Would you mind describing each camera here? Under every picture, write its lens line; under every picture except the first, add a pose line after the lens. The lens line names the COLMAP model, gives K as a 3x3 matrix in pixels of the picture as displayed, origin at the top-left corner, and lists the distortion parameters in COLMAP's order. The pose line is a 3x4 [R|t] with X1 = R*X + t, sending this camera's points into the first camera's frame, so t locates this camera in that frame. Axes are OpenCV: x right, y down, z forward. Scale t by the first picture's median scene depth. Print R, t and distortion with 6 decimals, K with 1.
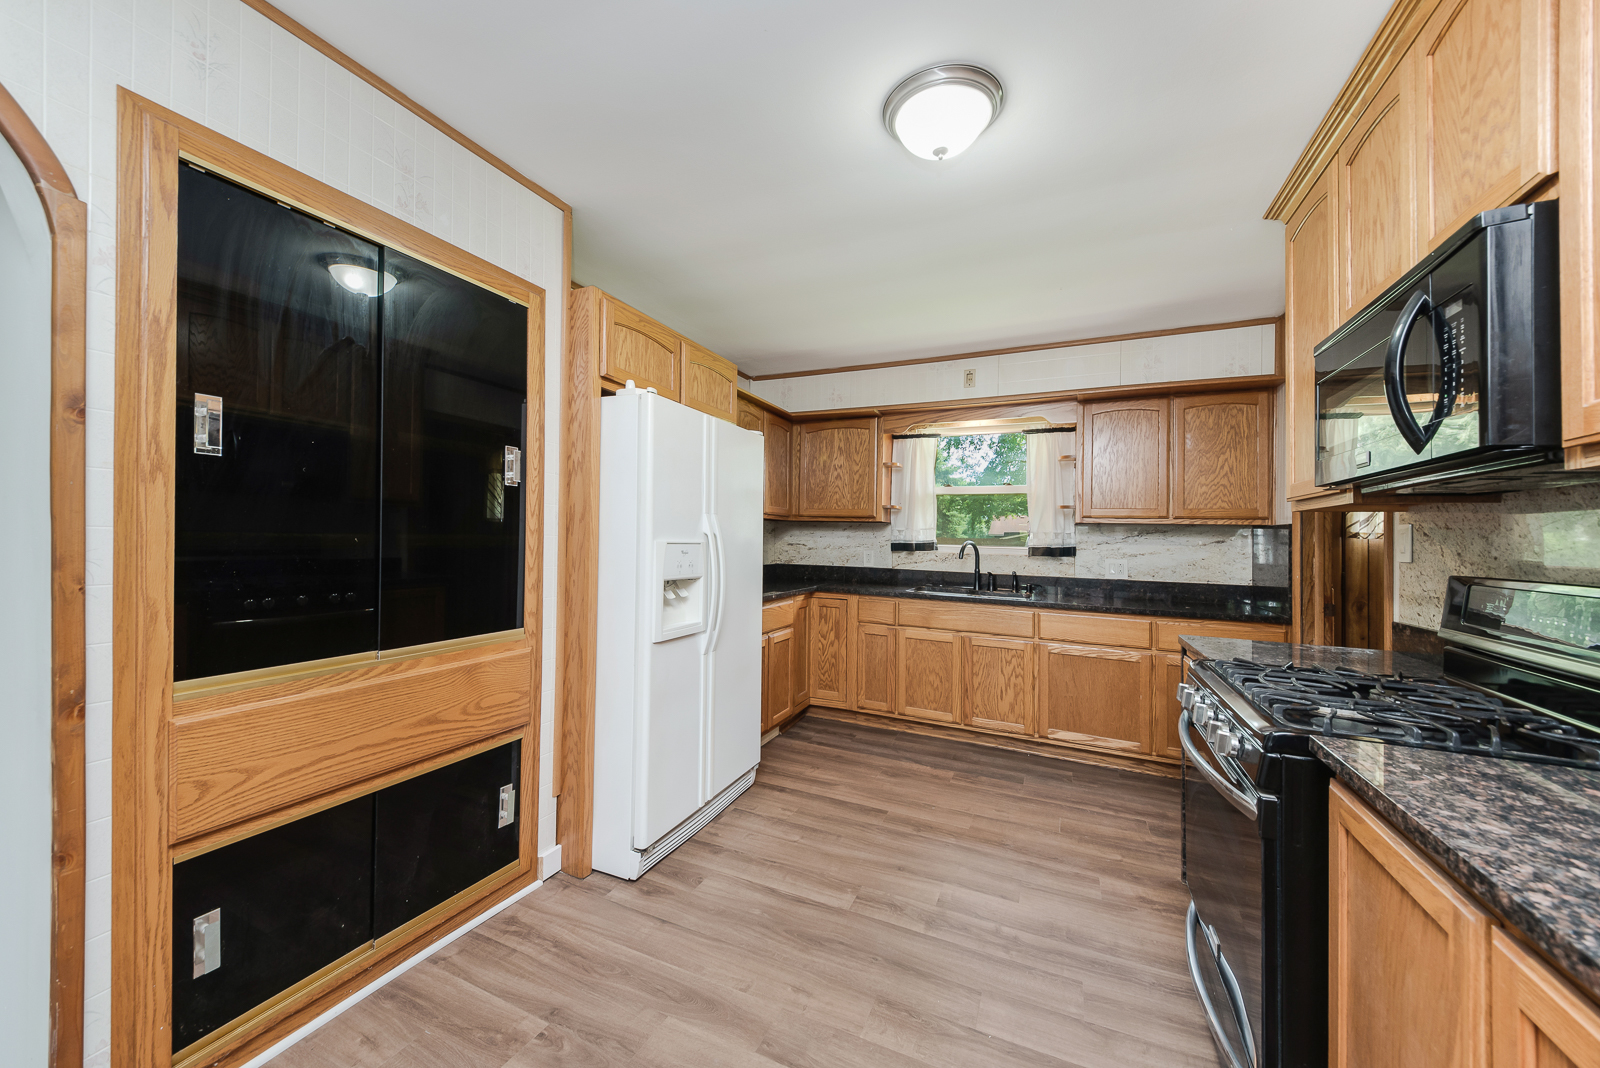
lens RADIAL K [[587.4, 0, 794.6], [0, 587.4, 534.4], [0, 0, 1]] dist [0.037956, -0.018303]
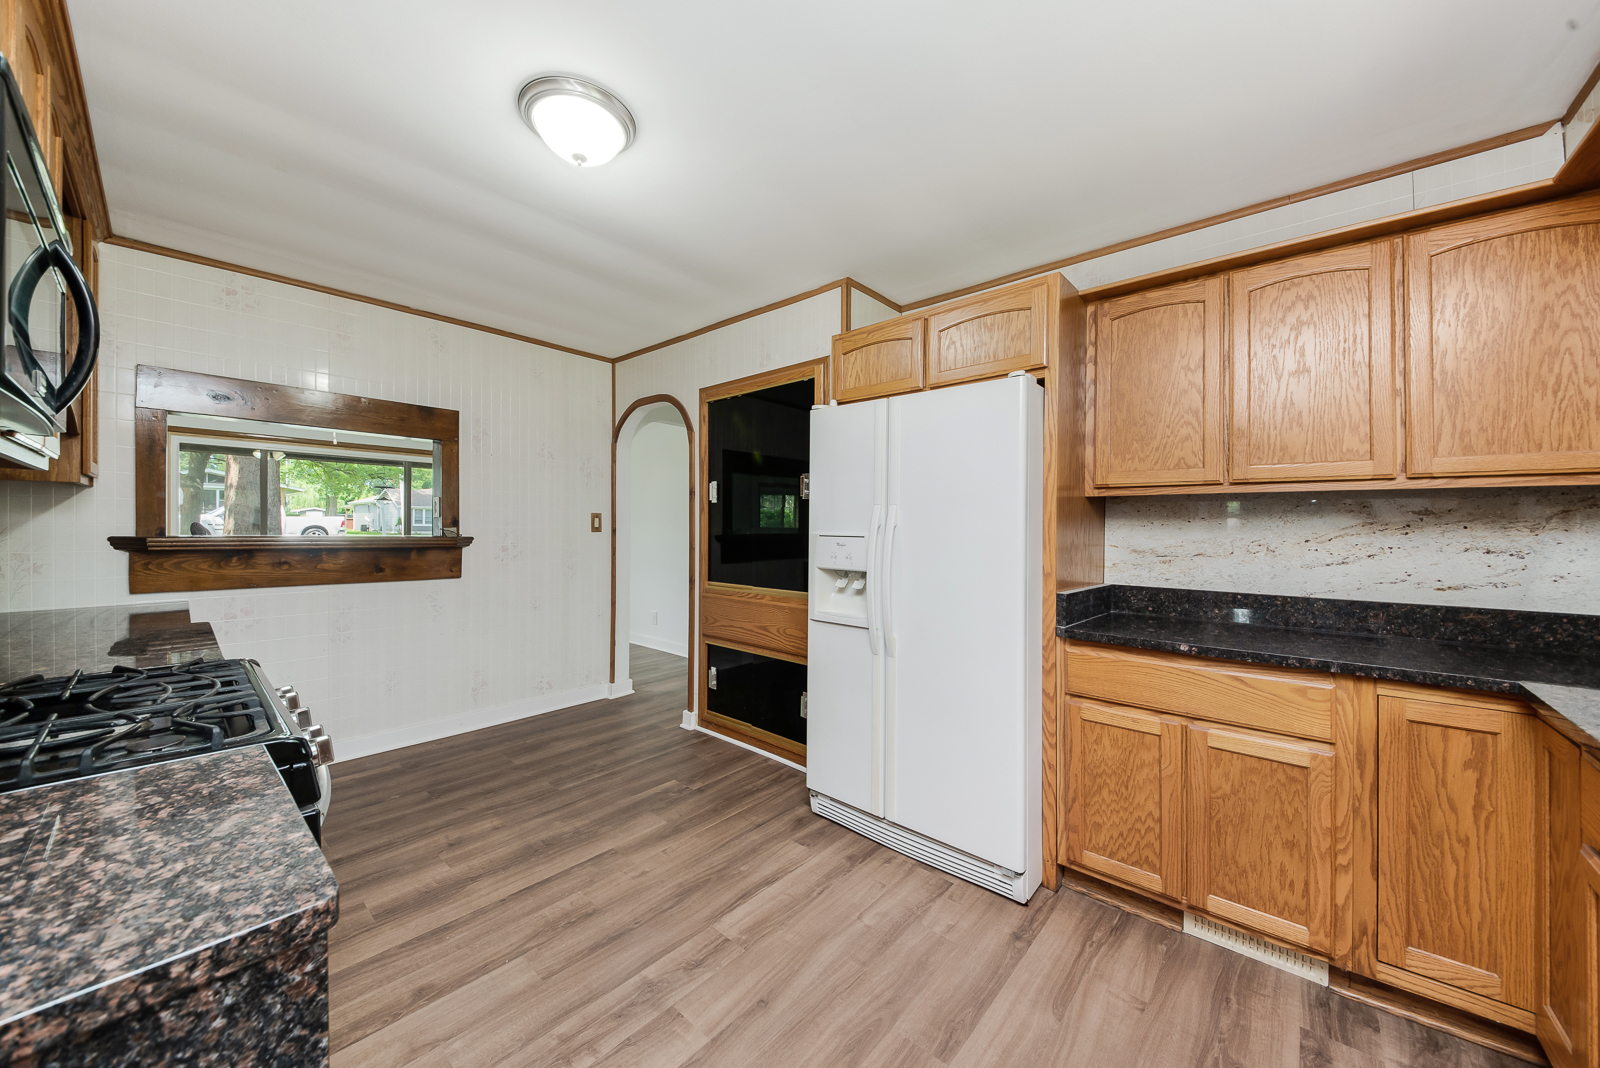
lens RADIAL K [[550.3, 0, 800.0], [0, 550.3, 534.0], [0, 0, 1]] dist [0.000726, -0.013897]
pose [[-0.281861, -0.017251, -0.959300, 0.541631], [-0.015859, 0.999786, -0.013319, 0.019015], [0.959324, 0.011459, -0.282074, 0.840181]]
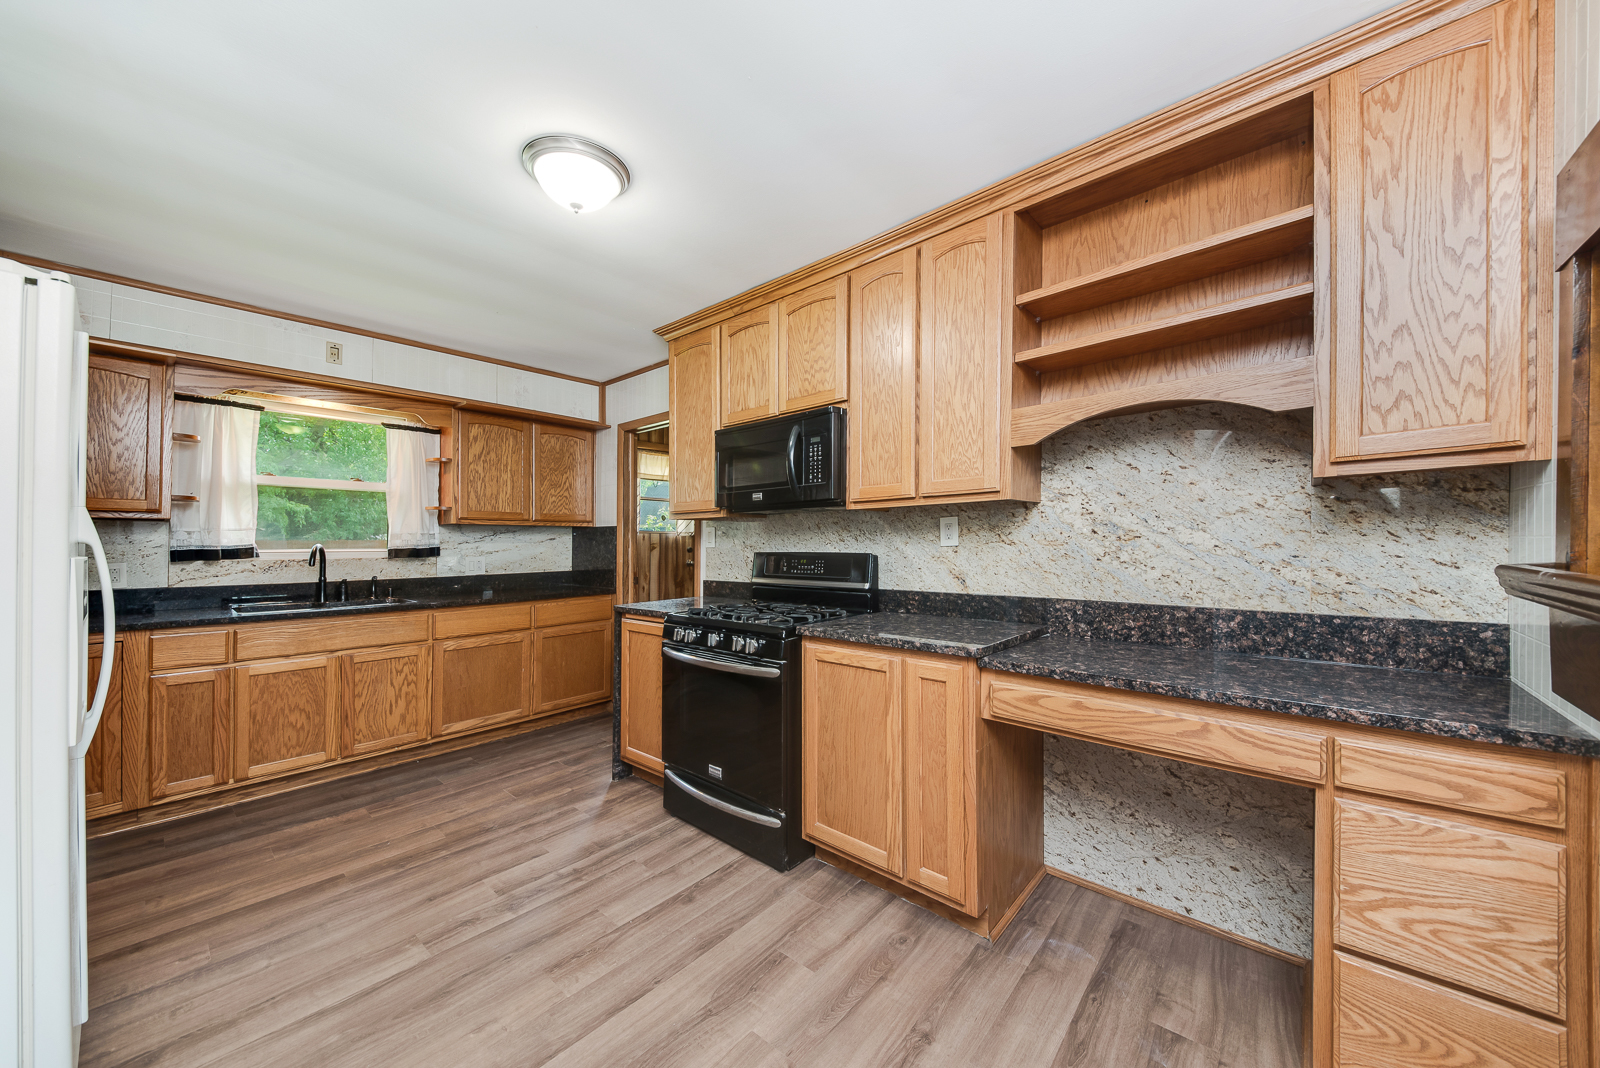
lens RADIAL K [[587.4, 0, 794.6], [0, 587.4, 534.4], [0, 0, 1]] dist [0.037956, -0.018303]
pose [[0.285168, -0.014081, 0.958374, -0.377611], [0.007609, 0.999894, 0.012427, -0.009283], [-0.958447, 0.003749, 0.285245, 0.130309]]
